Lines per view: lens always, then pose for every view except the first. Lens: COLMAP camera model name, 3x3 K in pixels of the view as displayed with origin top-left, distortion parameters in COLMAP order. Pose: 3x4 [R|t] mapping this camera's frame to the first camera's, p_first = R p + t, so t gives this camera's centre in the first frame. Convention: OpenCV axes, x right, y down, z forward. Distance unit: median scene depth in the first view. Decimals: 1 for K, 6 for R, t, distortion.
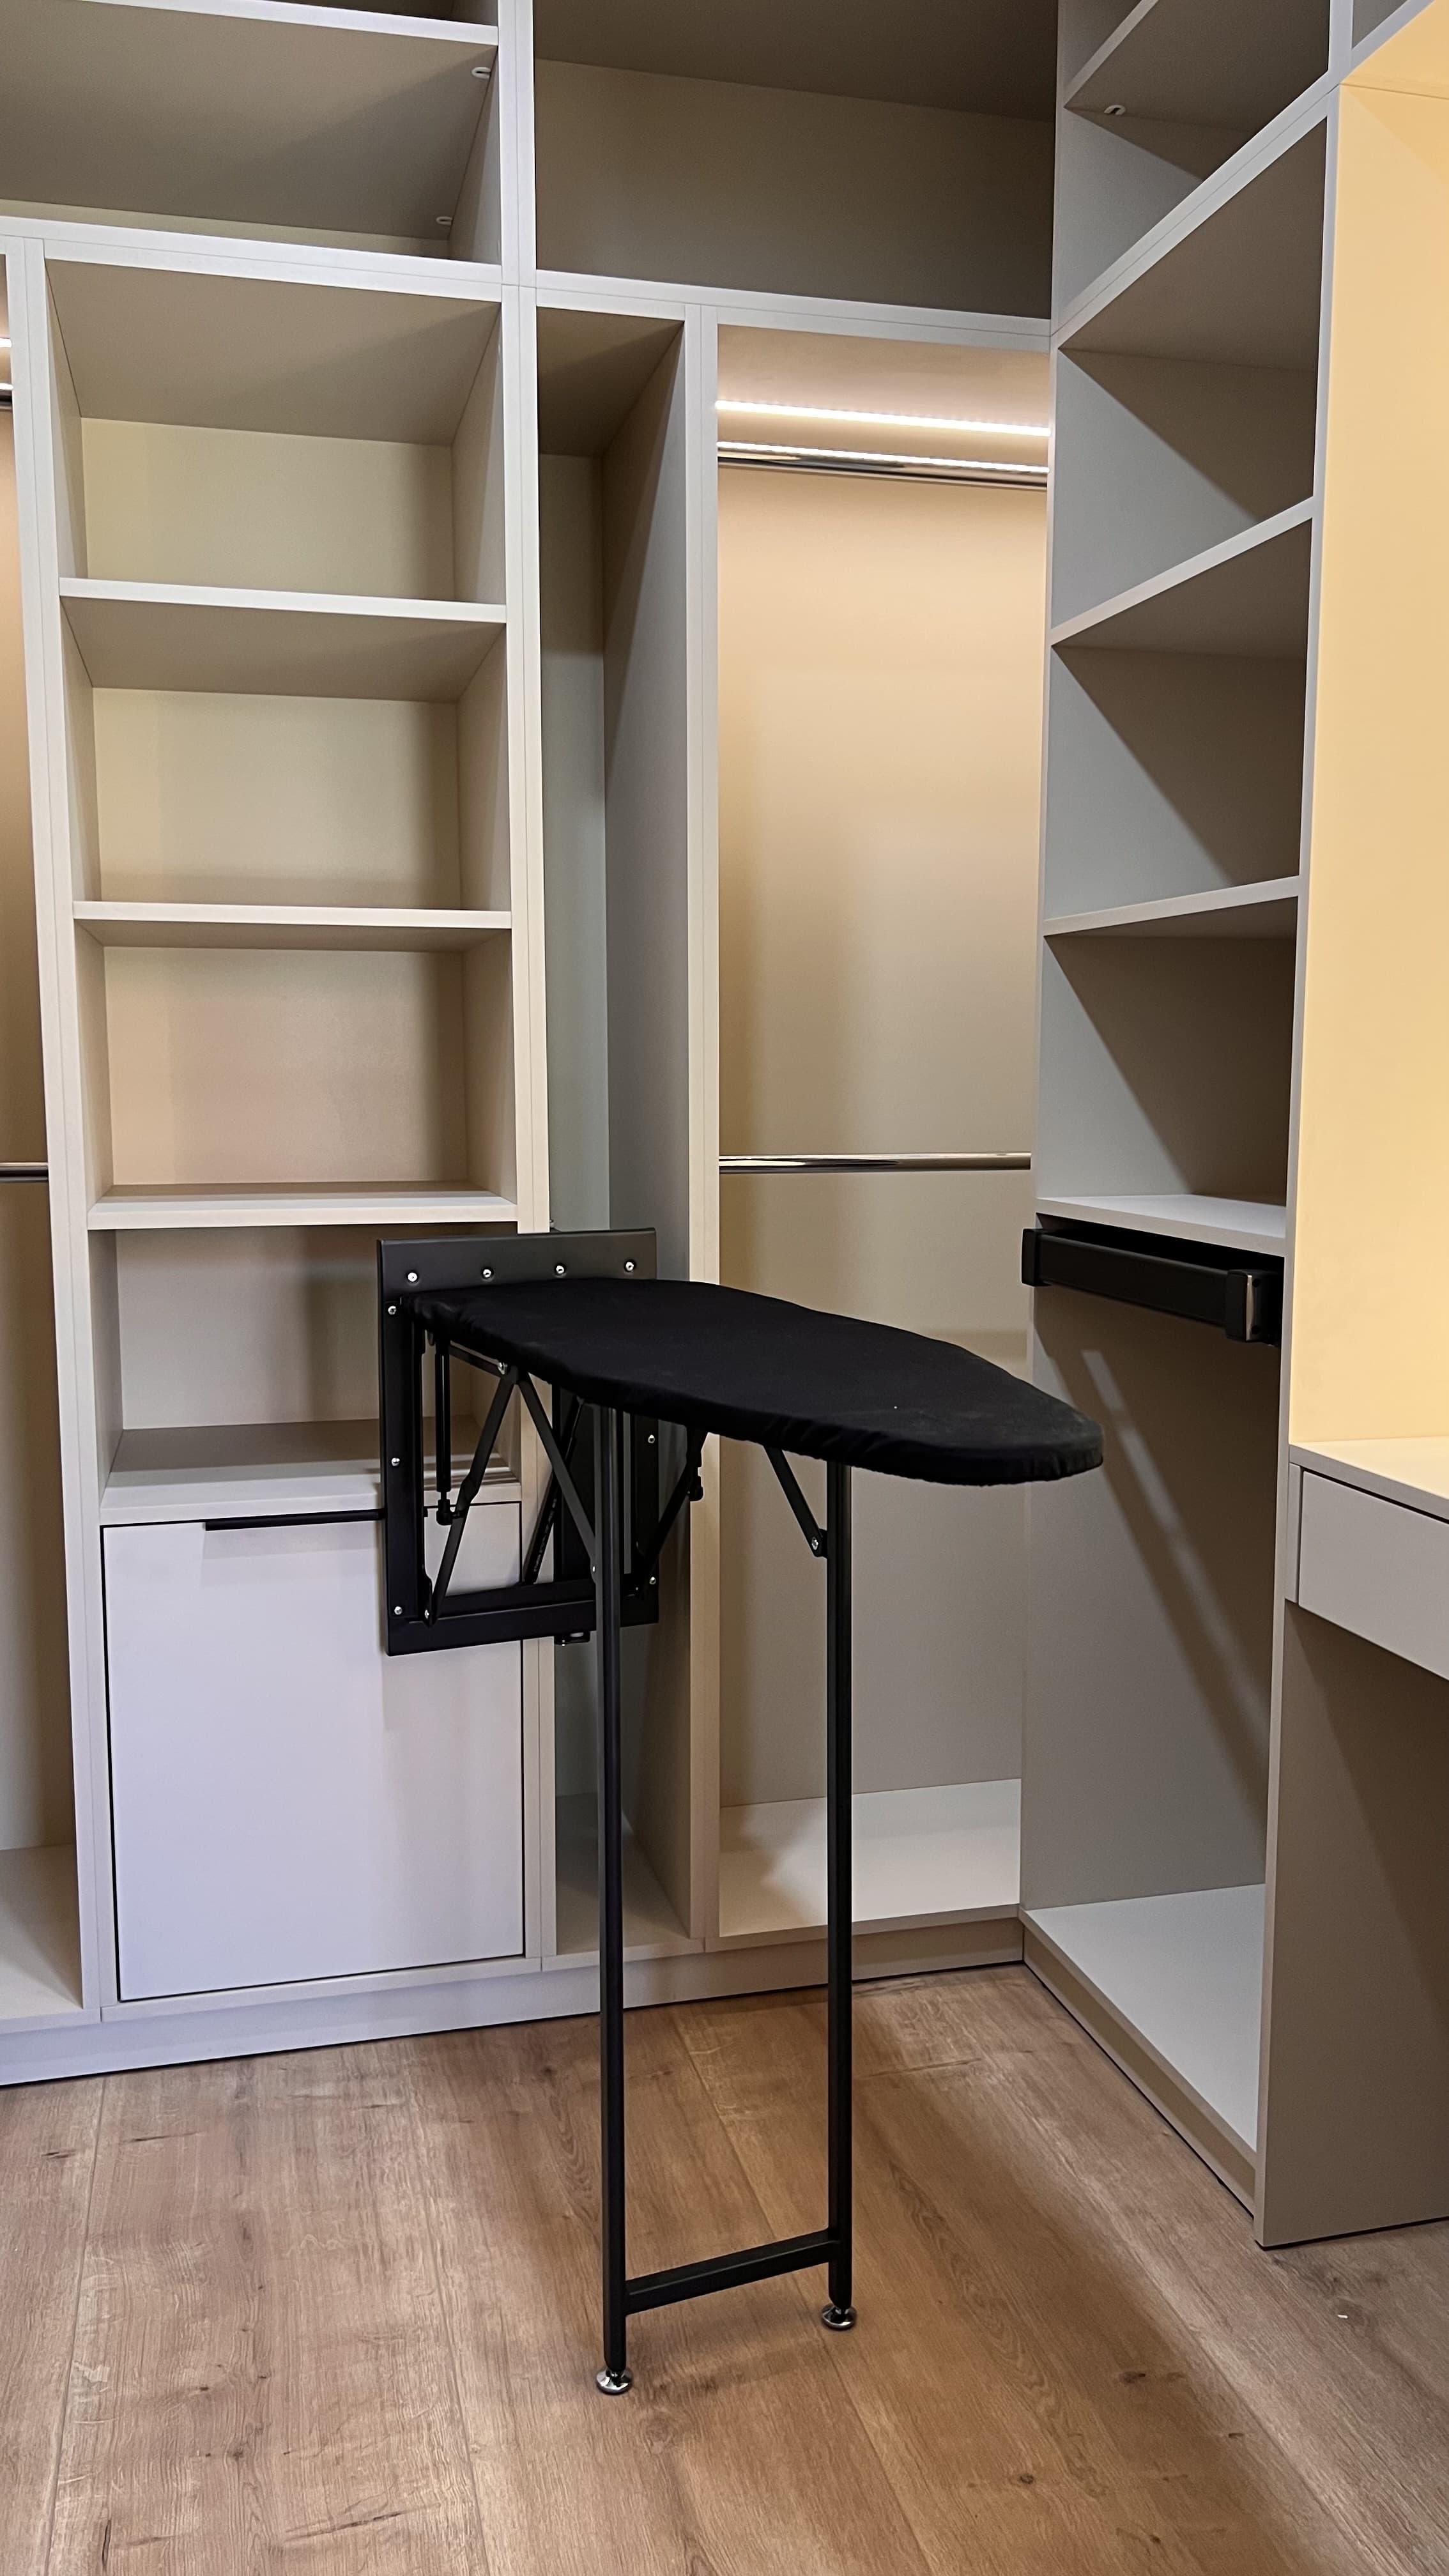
lens RADIAL K [[1951.8, 0, 718.9], [0, 1951.8, 1305.0], [0, 0, 1]] dist [0.054553, -0.054403]
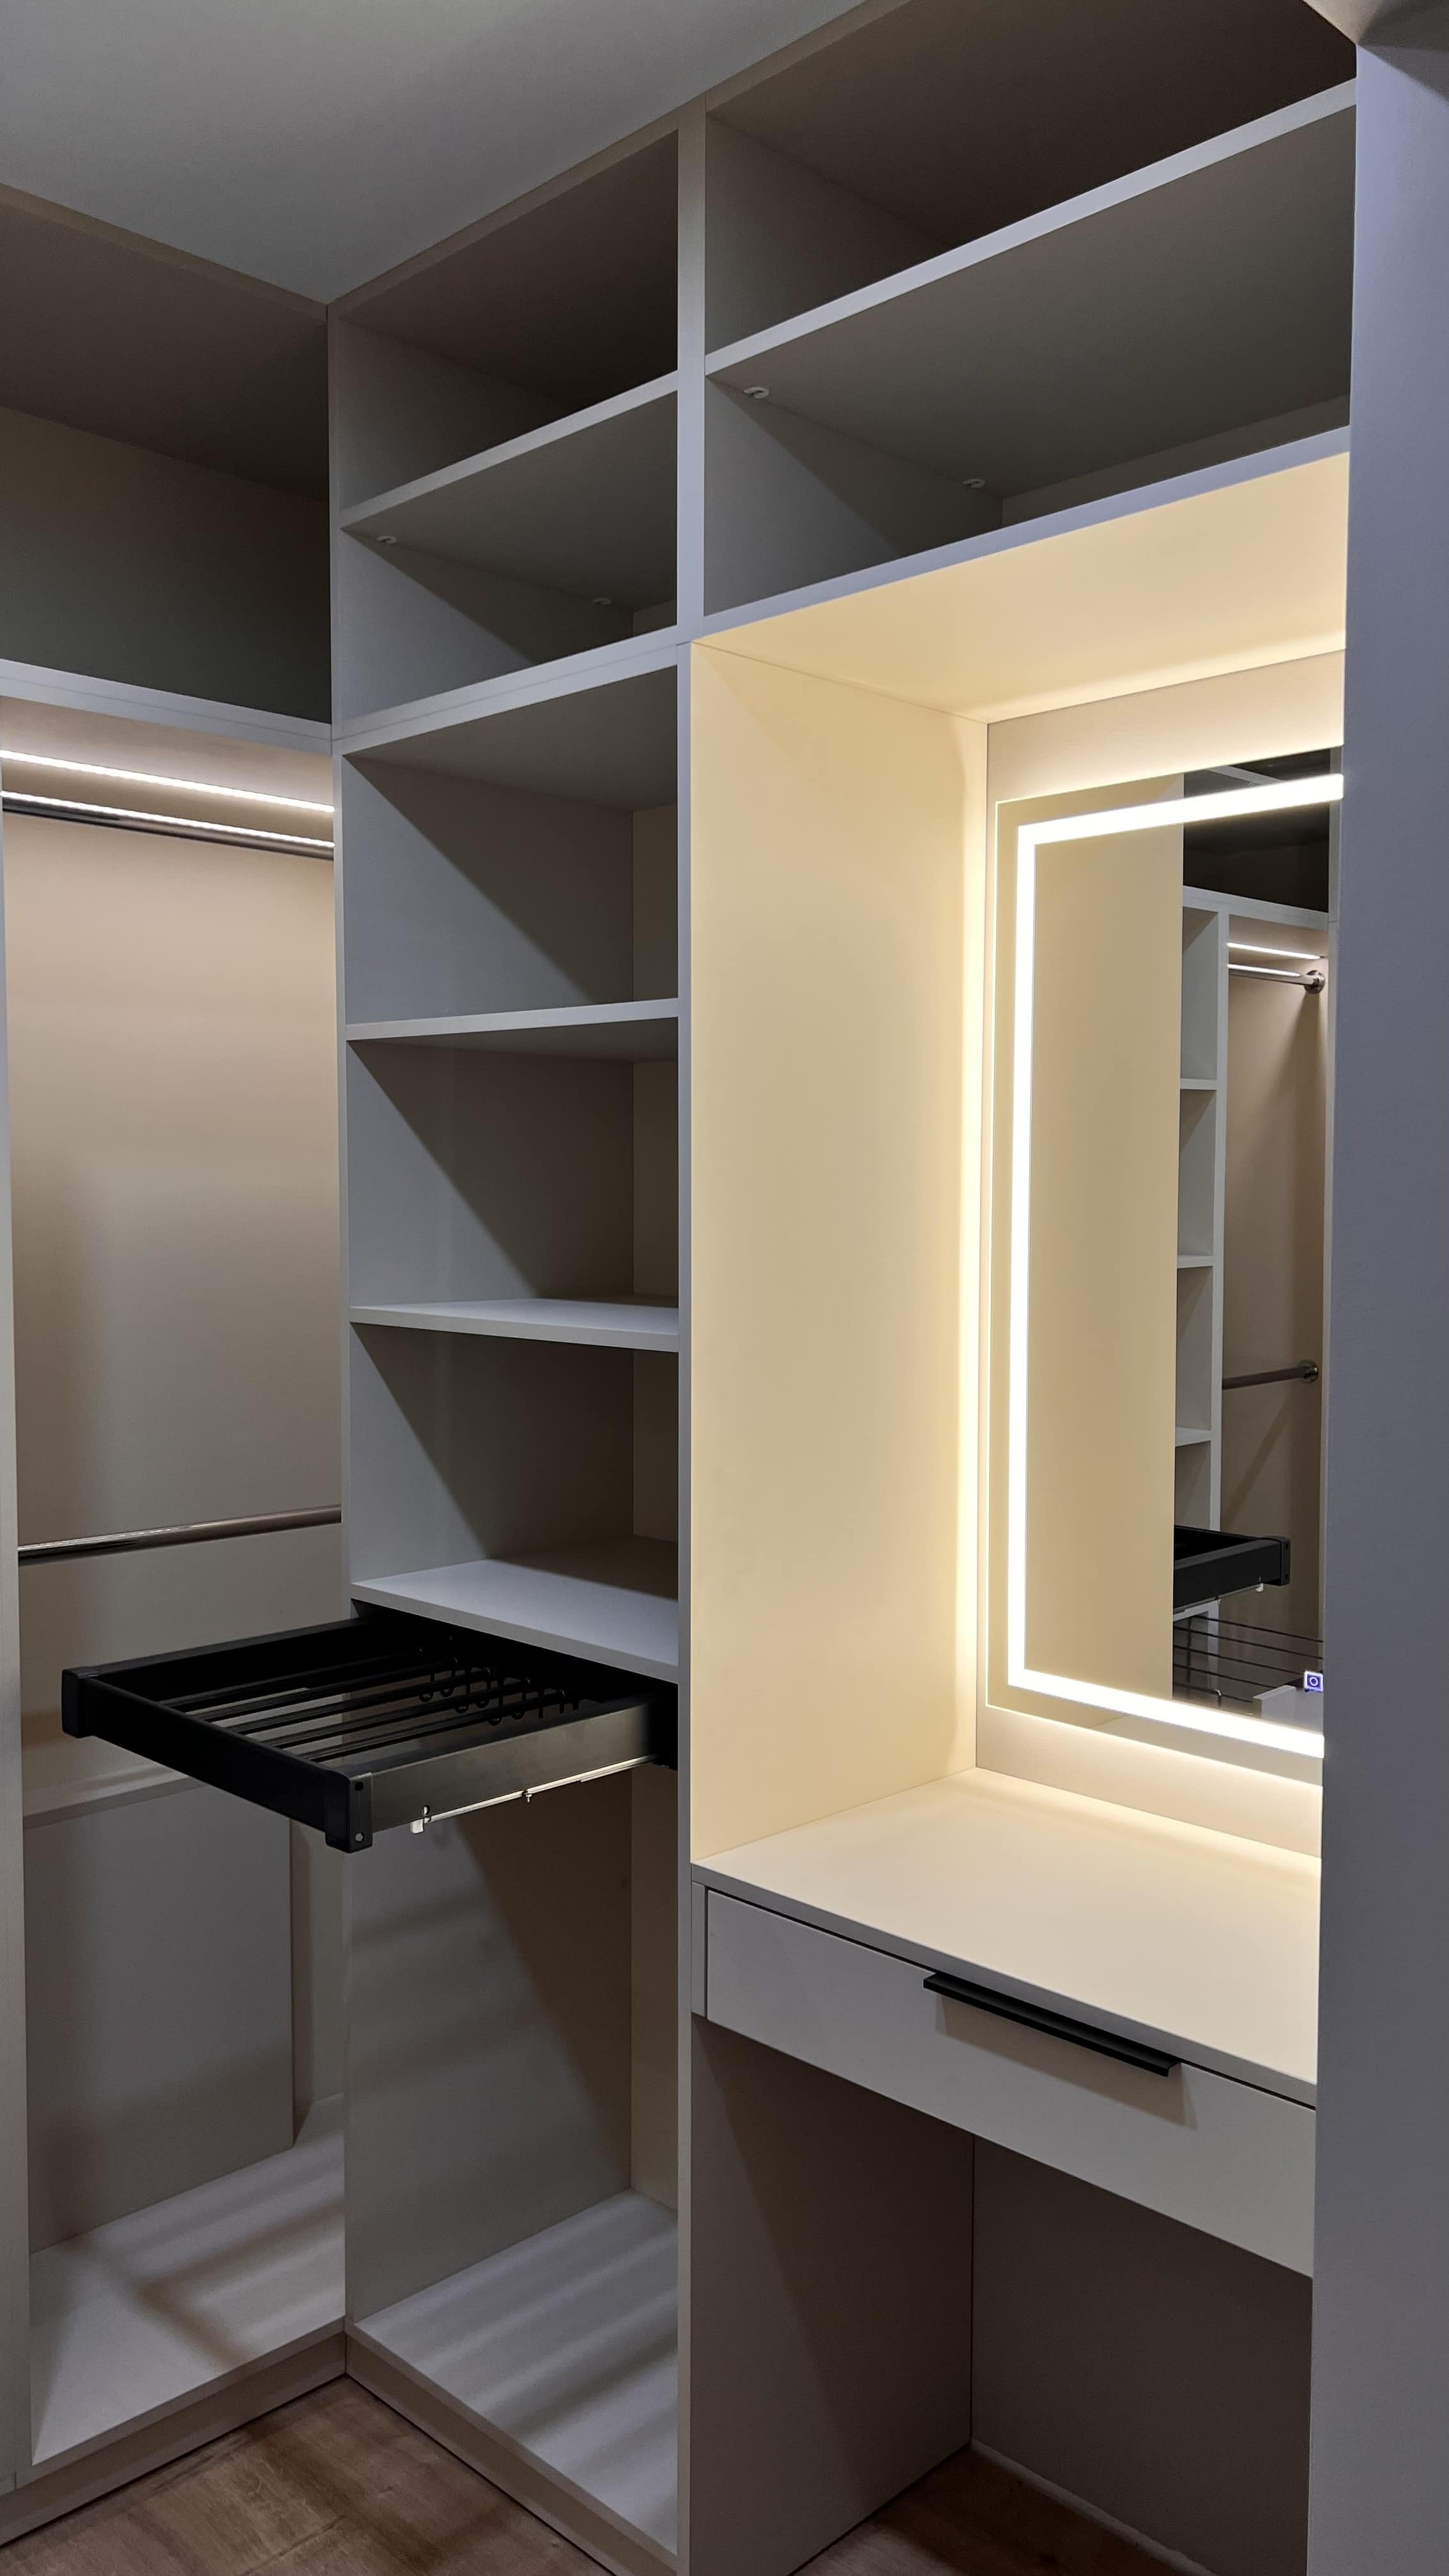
lens RADIAL K [[1936.8, 0, 736.2], [0, 1936.8, 1307.8], [0, 0, 1]] dist [0.051259, -0.053982]
pose [[0.857923, -0.027881, 0.513021, -0.177974], [0.058463, 0.997339, -0.043565, -0.148220], [-0.510441, 0.067368, 0.857270, 0.058241]]
